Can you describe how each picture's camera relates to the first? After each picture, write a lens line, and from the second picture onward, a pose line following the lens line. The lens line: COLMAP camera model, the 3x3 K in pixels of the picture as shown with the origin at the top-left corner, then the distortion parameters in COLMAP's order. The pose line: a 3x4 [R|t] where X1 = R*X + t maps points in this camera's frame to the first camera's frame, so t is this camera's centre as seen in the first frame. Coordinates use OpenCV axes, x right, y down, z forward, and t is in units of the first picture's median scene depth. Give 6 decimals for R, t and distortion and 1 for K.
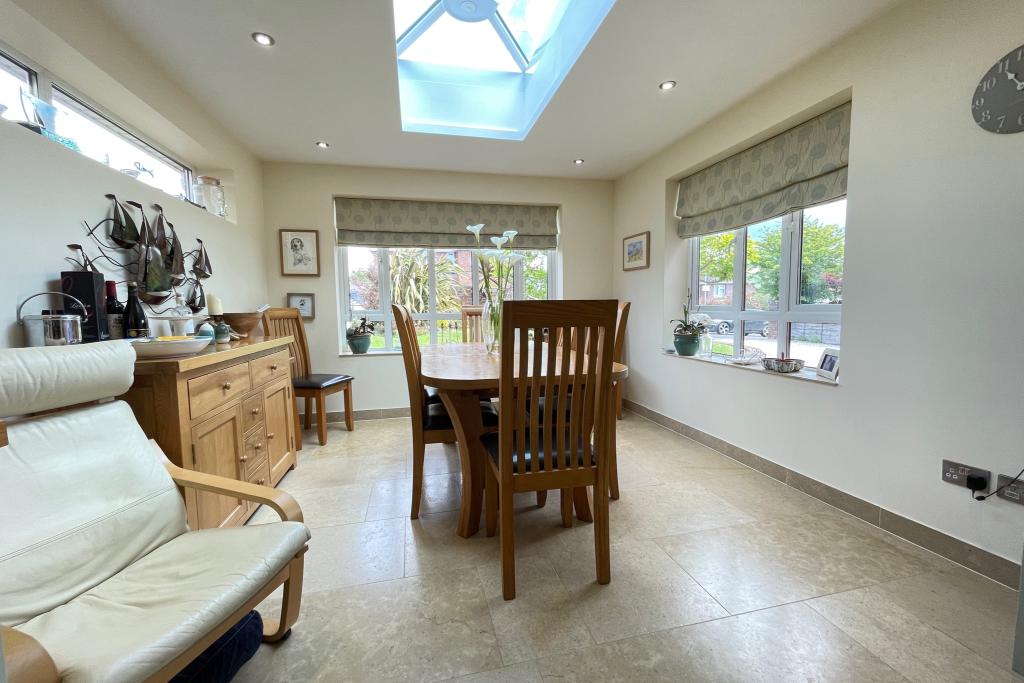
lens RADIAL K [[425.3, 0, 508.7], [0, 425.3, 341.8], [0, 0, 1]] dist [-0.001125, 0.000331]
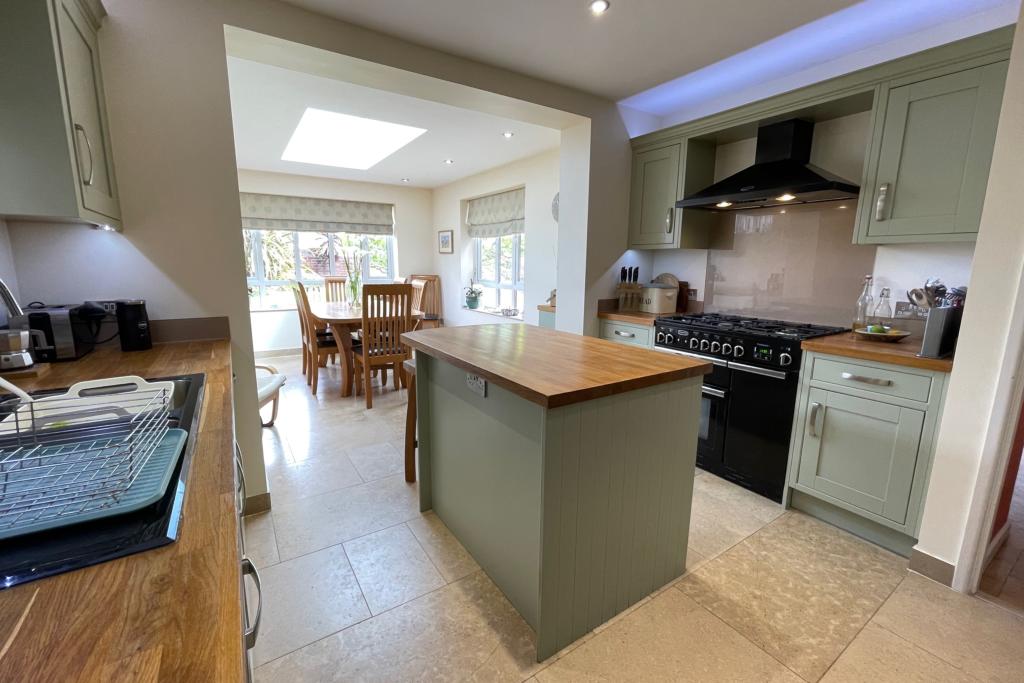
lens RADIAL K [[425.3, 0, 510.2], [0, 425.3, 339.3], [0, 0, 1]] dist [-0.001125, 0.000331]
pose [[0.937071, -0.034559, 0.347424, -0.035737], [0.002879, 0.995820, 0.091292, -0.001561], [-0.349127, -0.084547, 0.933254, -0.704877]]
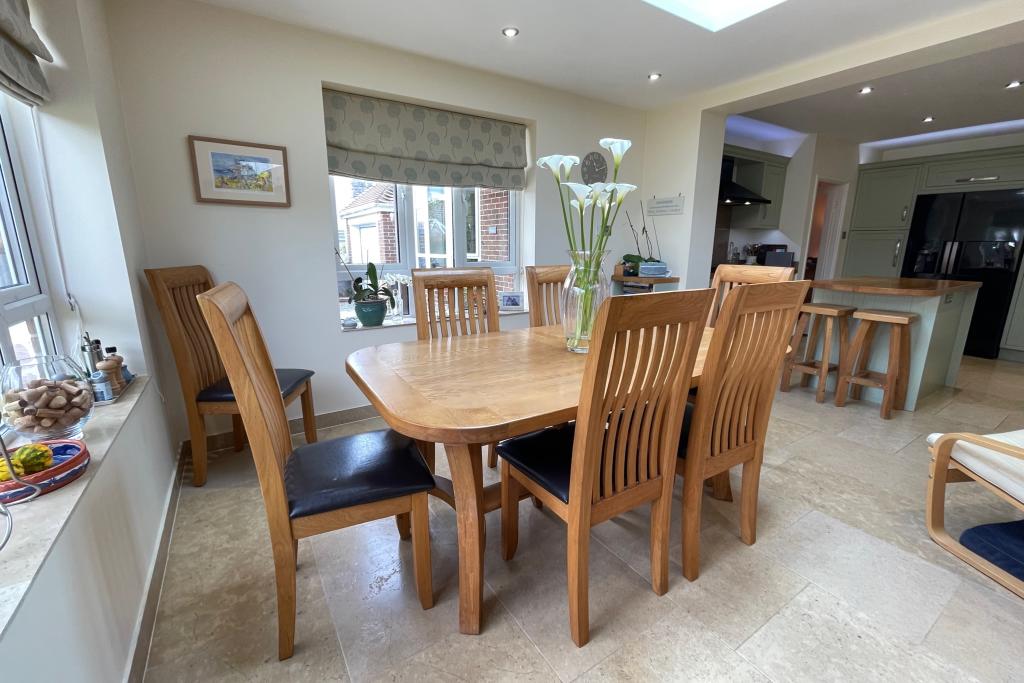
lens RADIAL K [[425.3, 0, 517.8], [0, 425.3, 336.1], [0, 0, 1]] dist [-0.001125, 0.000331]
pose [[-0.339415, -0.181882, 0.922885, -0.487186], [0.081574, 0.971740, 0.221512, -0.116709], [-0.937093, 0.150468, -0.314987, 1.068649]]
